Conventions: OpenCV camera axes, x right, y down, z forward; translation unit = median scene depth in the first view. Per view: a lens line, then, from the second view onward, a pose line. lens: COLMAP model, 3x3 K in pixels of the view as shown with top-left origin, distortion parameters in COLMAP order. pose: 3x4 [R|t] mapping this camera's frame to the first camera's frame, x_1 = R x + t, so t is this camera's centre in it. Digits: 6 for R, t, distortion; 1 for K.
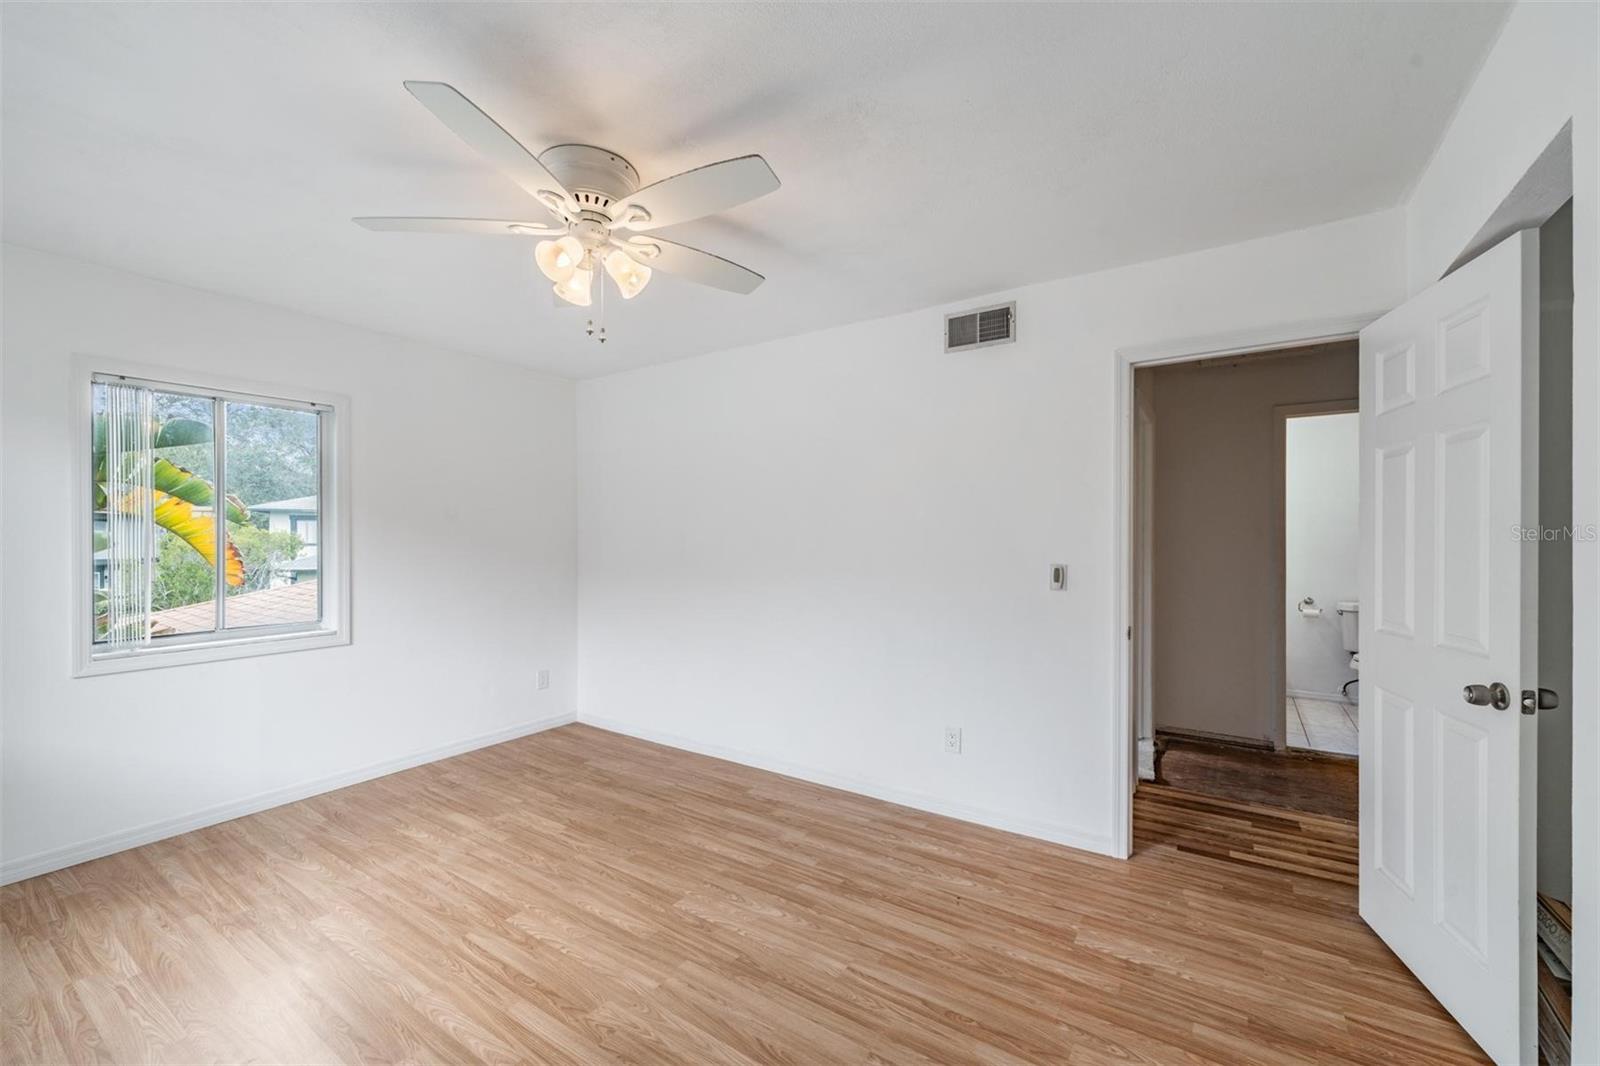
lens RADIAL K [[658.6, 0, 799.7], [0, 658.6, 538.0], [0, 0, 1]] dist [-0.004151, -0.000468]
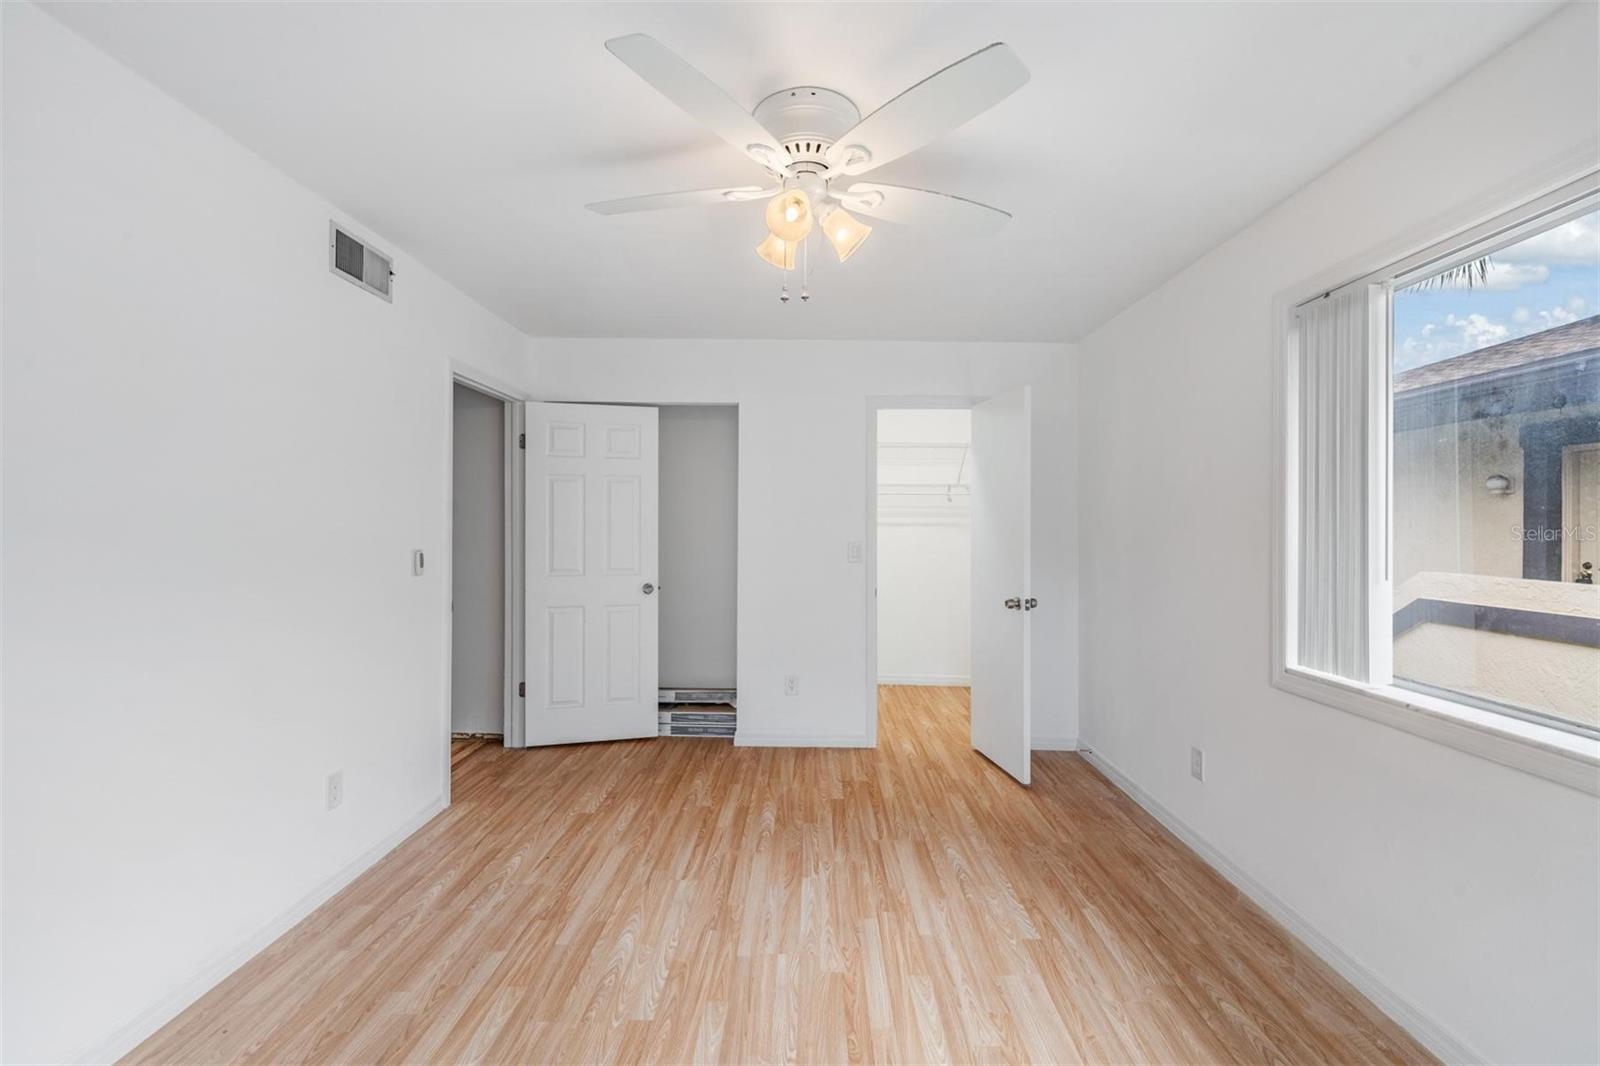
lens RADIAL K [[658.6, 0, 801.6], [0, 658.6, 528.9], [0, 0, 1]] dist [-0.004151, -0.000468]
pose [[-0.553545, -0.008318, 0.832777, -1.001445], [-0.007885, 0.999958, 0.004747, -0.003757], [-0.832782, -0.003939, -0.553588, 1.413333]]
